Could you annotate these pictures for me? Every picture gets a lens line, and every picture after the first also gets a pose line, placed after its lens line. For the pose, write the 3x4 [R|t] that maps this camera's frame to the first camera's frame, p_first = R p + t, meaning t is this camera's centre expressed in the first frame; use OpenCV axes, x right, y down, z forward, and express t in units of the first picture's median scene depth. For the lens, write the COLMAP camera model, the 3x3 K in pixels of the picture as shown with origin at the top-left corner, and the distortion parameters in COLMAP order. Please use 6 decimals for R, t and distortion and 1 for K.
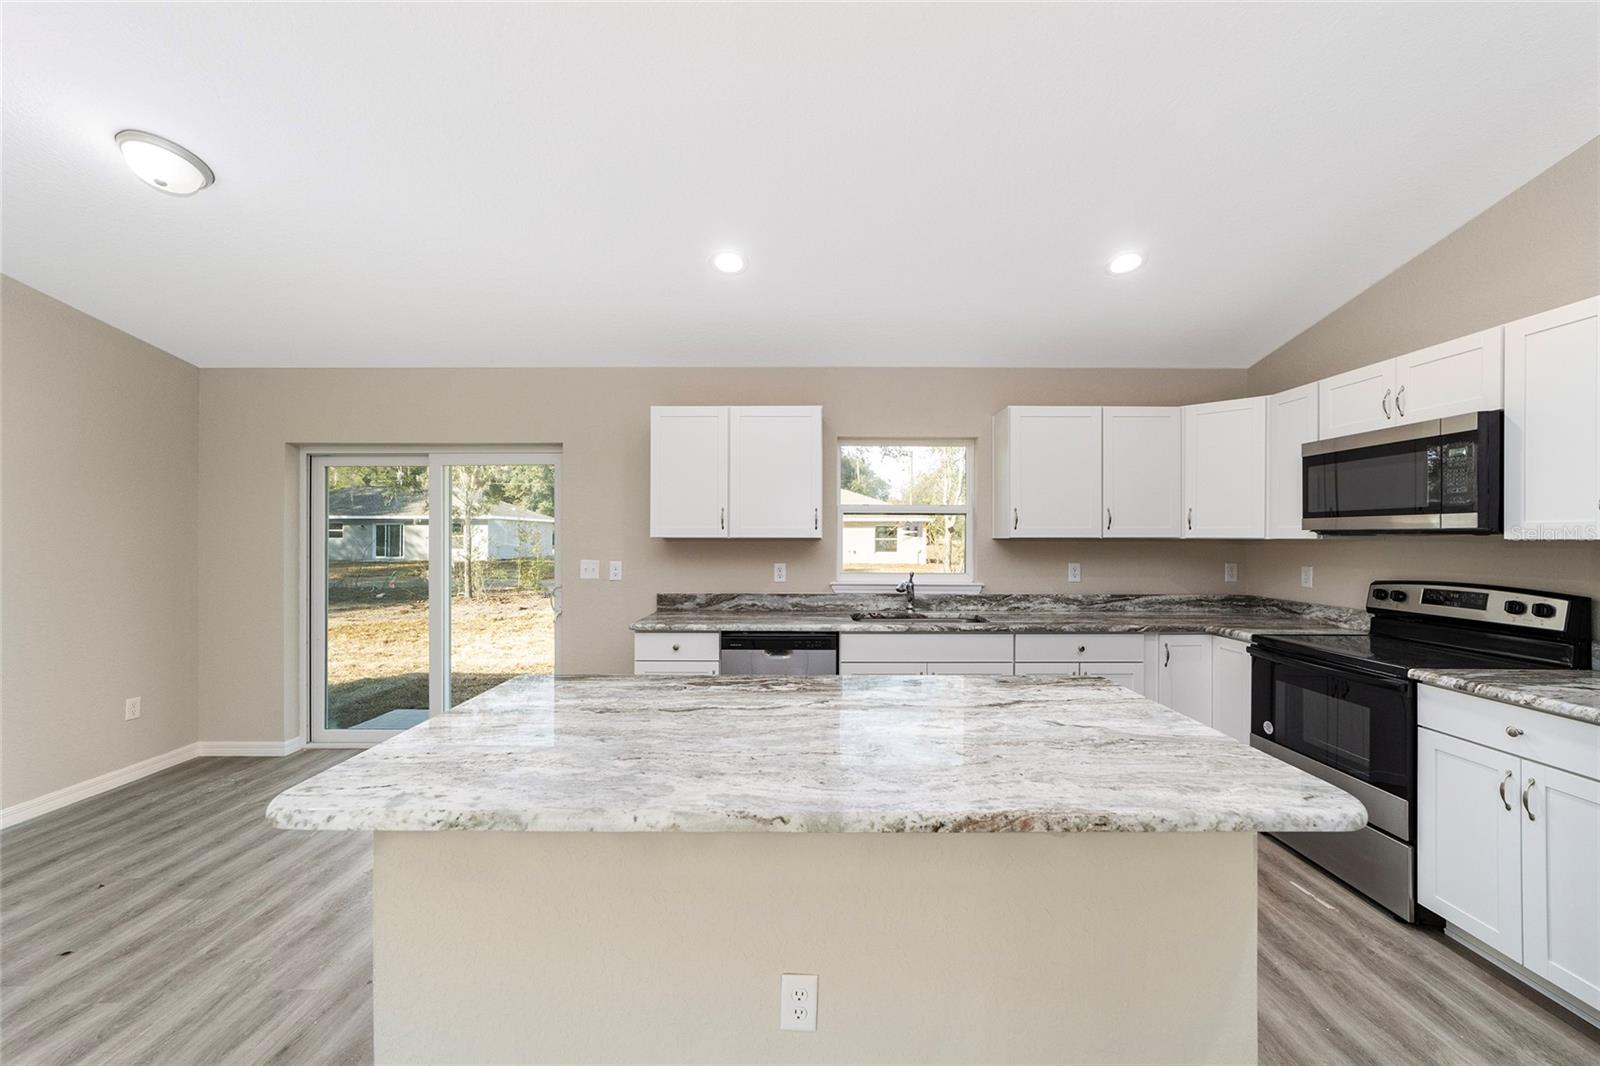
lens RADIAL K [[612.7, 0, 800.4], [0, 612.7, 536.8], [0, 0, 1]] dist [-0.016342, 0.008716]
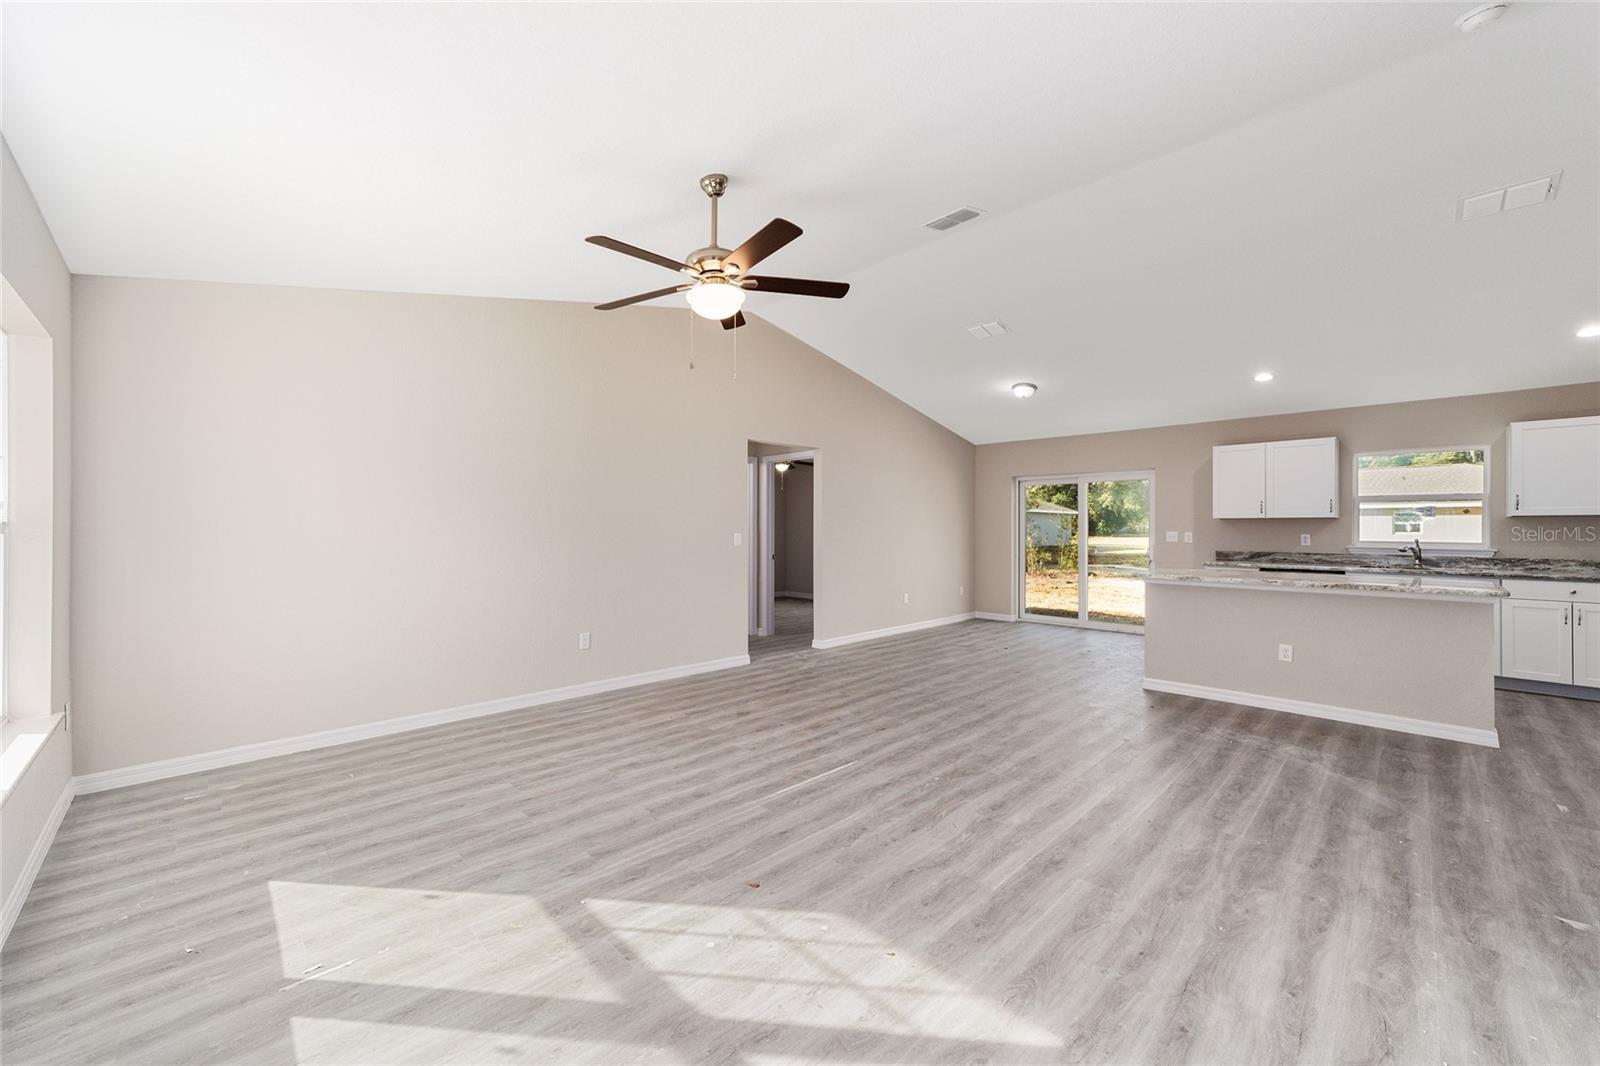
lens RADIAL K [[618.3, 0, 800.4], [0, 618.3, 524.6], [0, 0, 1]] dist [-0.017672, 0.009306]
pose [[0.709650, -0.002933, -0.704549, 0.175765], [-0.002739, 0.999972, -0.006922, 0.036660], [0.704549, 0.006842, 0.709622, -1.189912]]
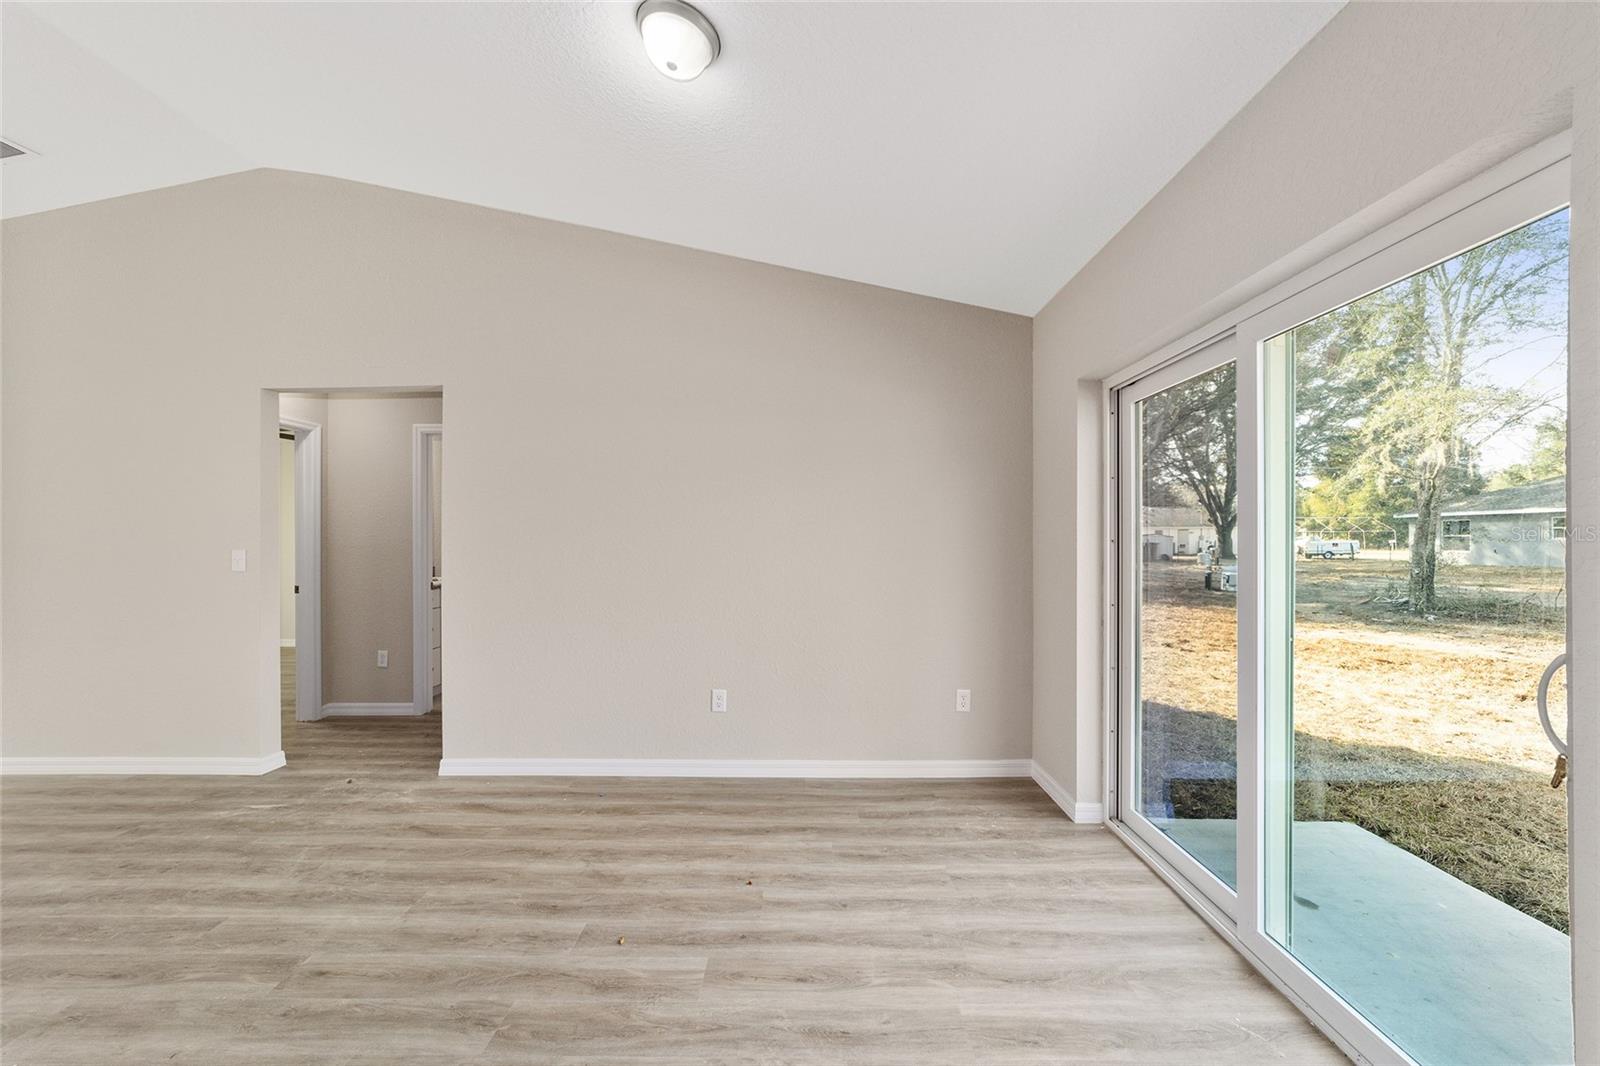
lens RADIAL K [[612.7, 0, 800.4], [0, 612.7, 536.8], [0, 0, 1]] dist [-0.016342, 0.008716]
pose [[-0.009938, -0.007170, -0.999925, -0.148710], [0.001609, 0.999973, -0.007186, 0.035534], [0.999949, -0.001681, -0.009926, 0.757446]]
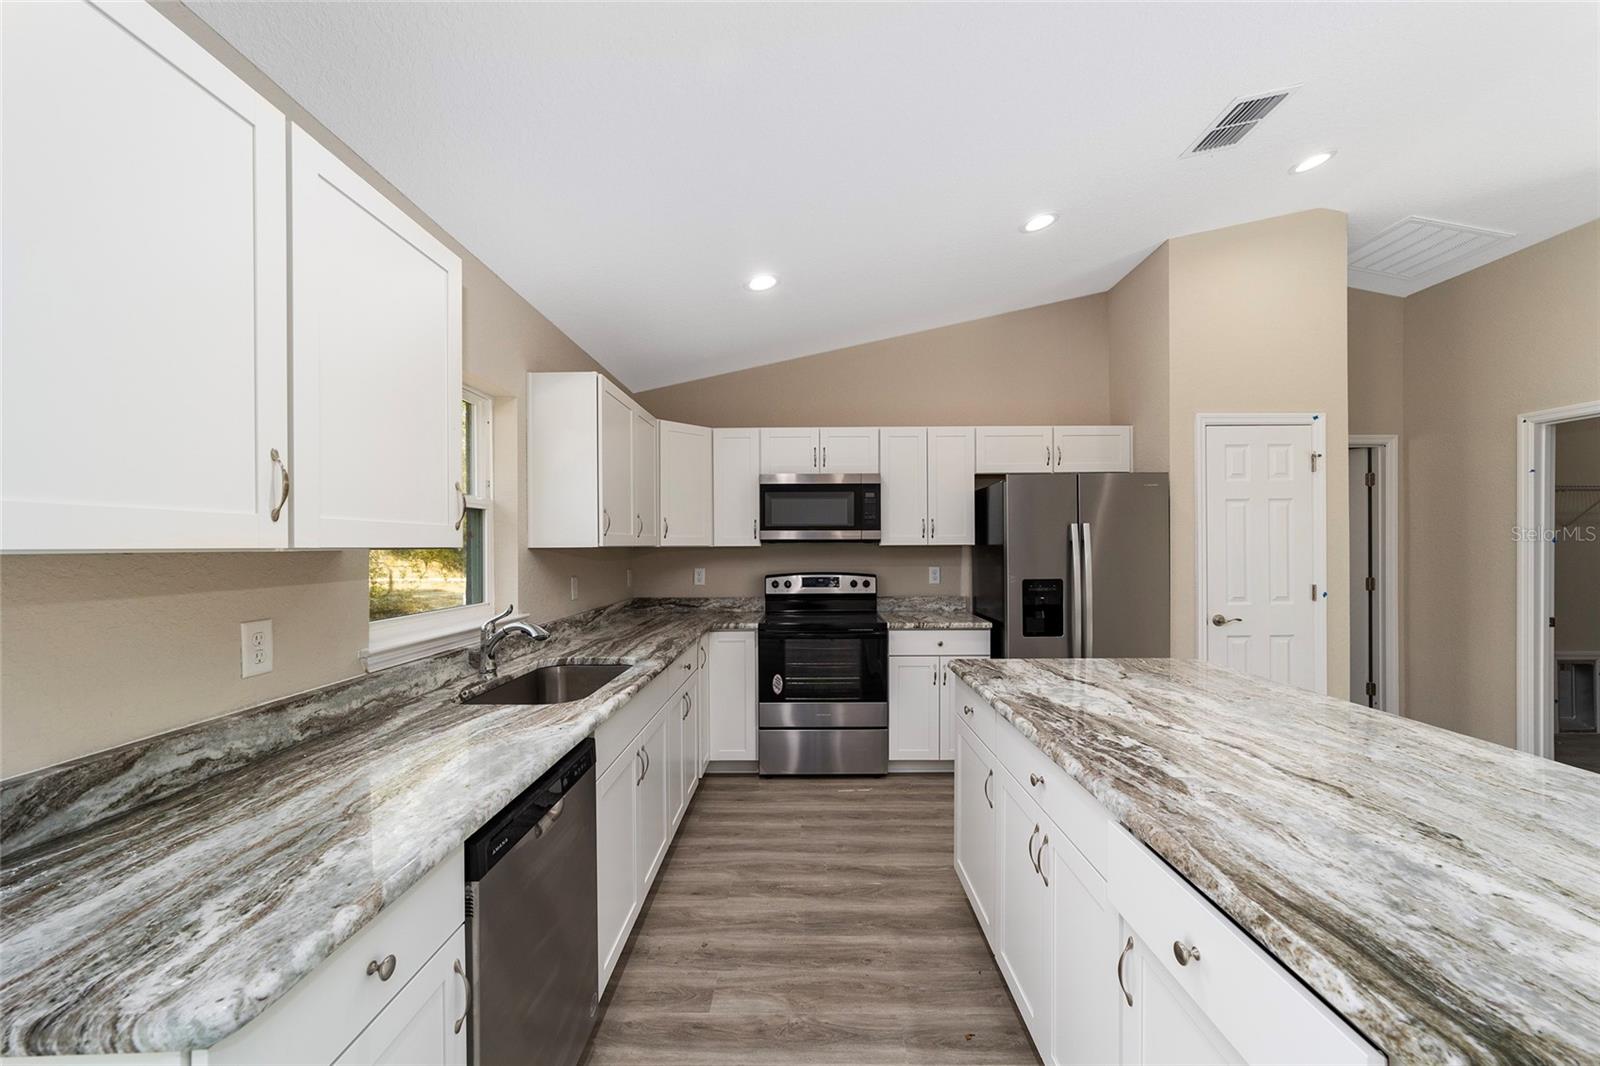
lens RADIAL K [[617.5, 0, 803.8], [0, 617.5, 547.2], [0, 0, 1]] dist [-0.016969, 0.009001]
pose [[0.004935, -0.004239, 0.999979, -0.426280], [0.004965, 0.999979, 0.004214, -0.000006], [-0.999975, 0.004944, 0.004956, 0.749159]]
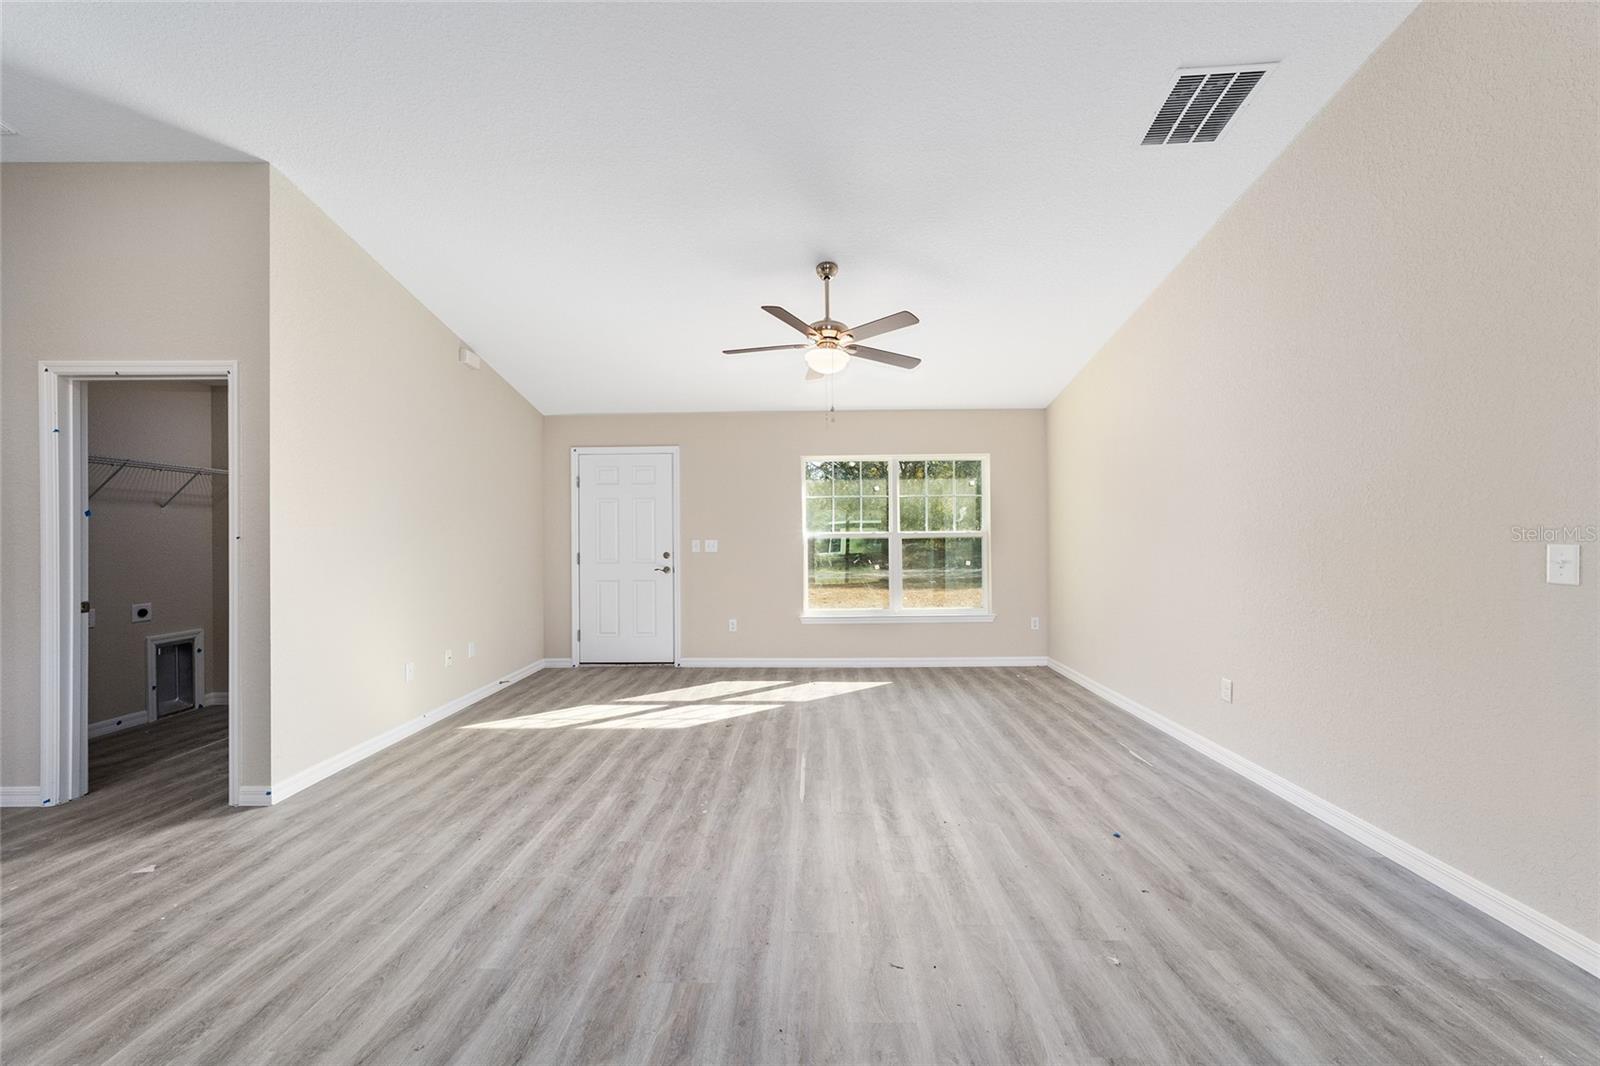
lens RADIAL K [[612.7, 0, 800.4], [0, 612.7, 536.8], [0, 0, 1]] dist [-0.016342, 0.008716]
pose [[-0.999899, 0.006639, 0.012576, -0.455498], [0.006690, 0.999969, 0.004034, 0.035420], [-0.012548, 0.004118, -0.999913, 0.391624]]
